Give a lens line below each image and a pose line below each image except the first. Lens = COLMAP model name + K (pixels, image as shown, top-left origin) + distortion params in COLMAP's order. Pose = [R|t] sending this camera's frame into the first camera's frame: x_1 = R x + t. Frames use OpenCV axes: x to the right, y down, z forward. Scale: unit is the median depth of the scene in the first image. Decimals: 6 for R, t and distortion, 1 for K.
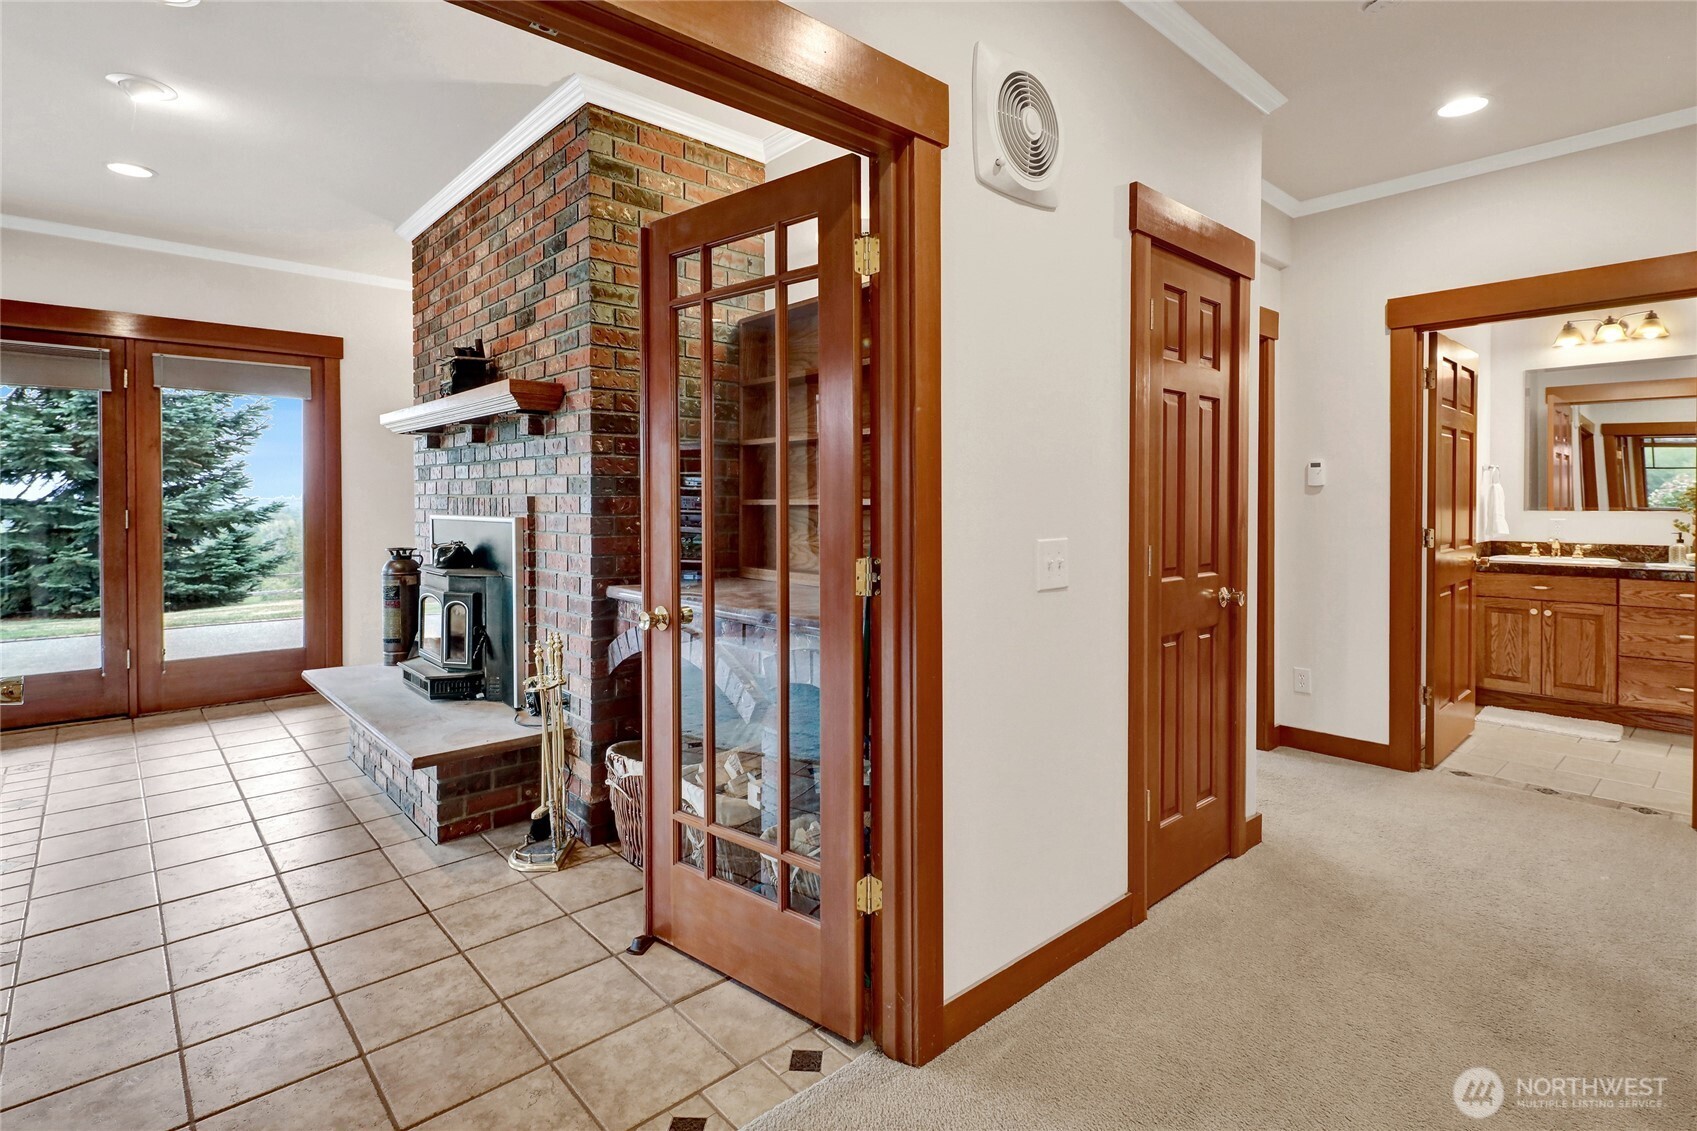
lens RADIAL K [[824.8, 0, 849.6], [0, 824.8, 498.8], [0, 0, 1]] dist [0.001781, 0.000235]
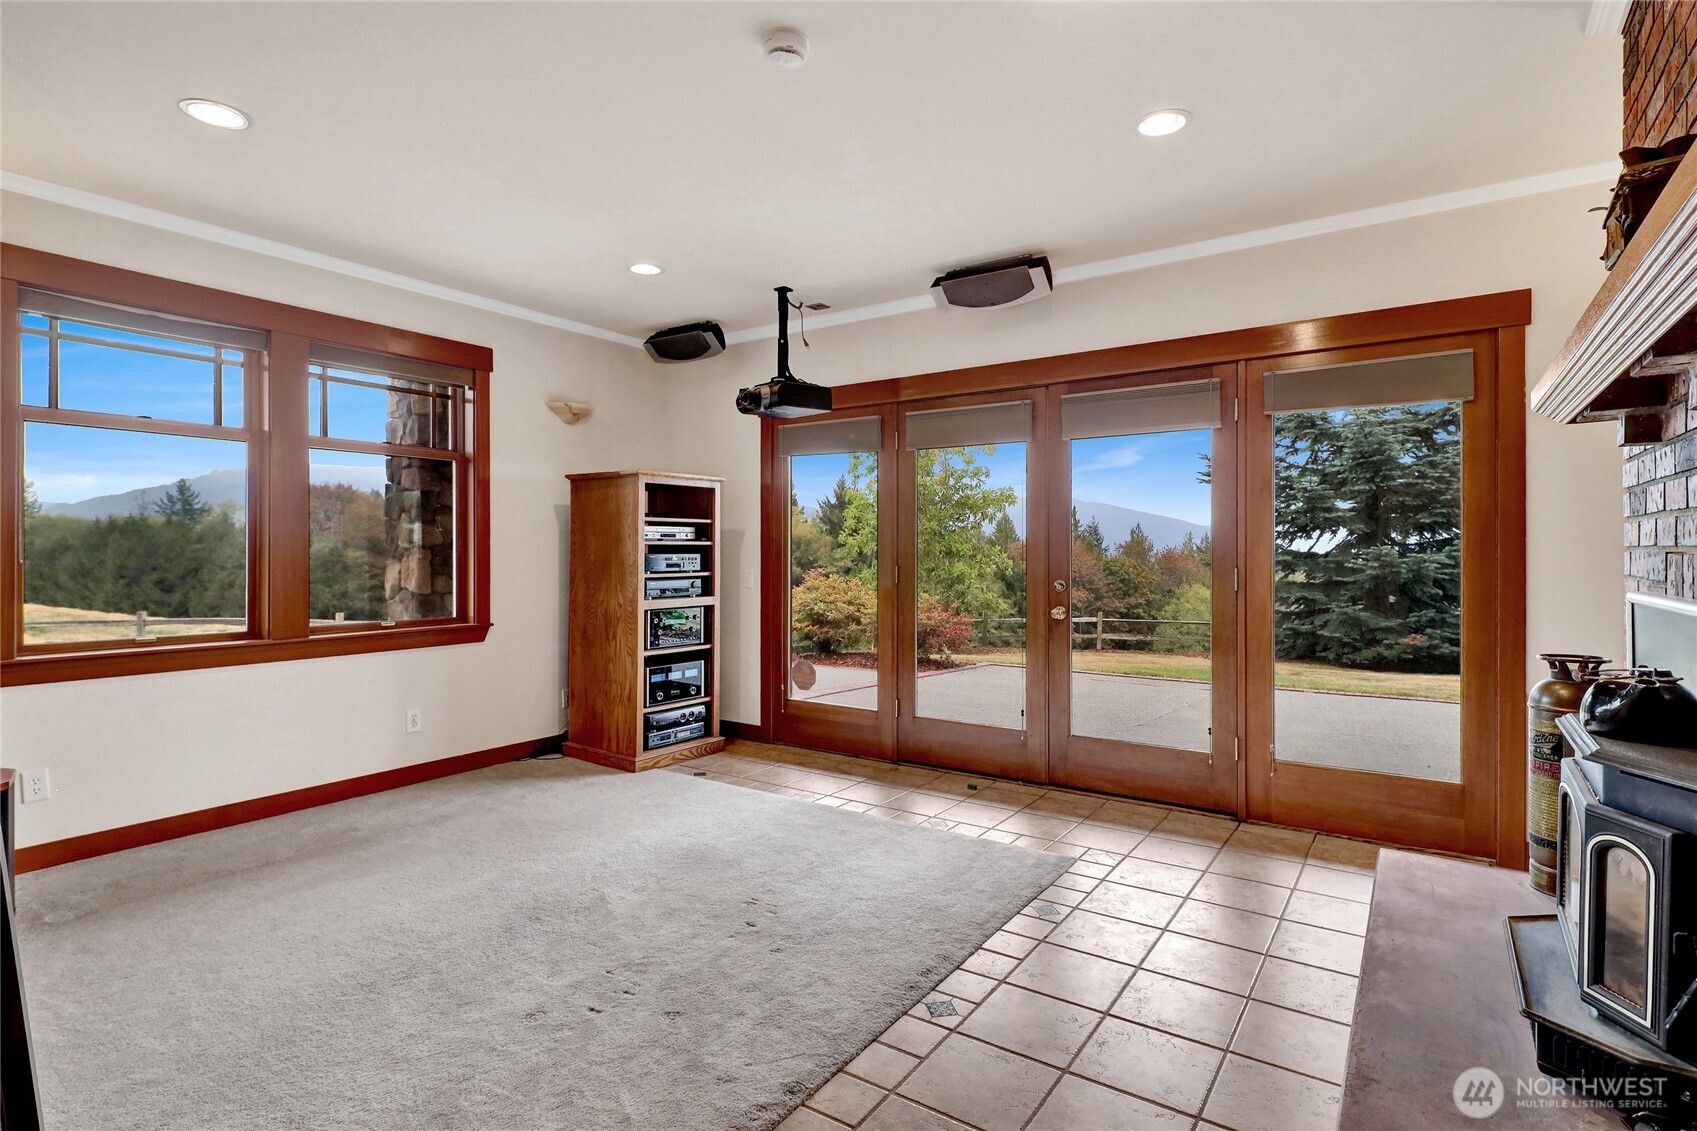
lens RADIAL K [[840.8, 0, 848.6], [0, 840.8, 559.4], [0, 0, 1]] dist [-0.000095, 0.000076]
pose [[0.222457, 0.007253, -0.974916, -0.133405], [0.002621, 0.999964, 0.008037, -0.002590], [0.974939, -0.004343, 0.222430, 0.409676]]
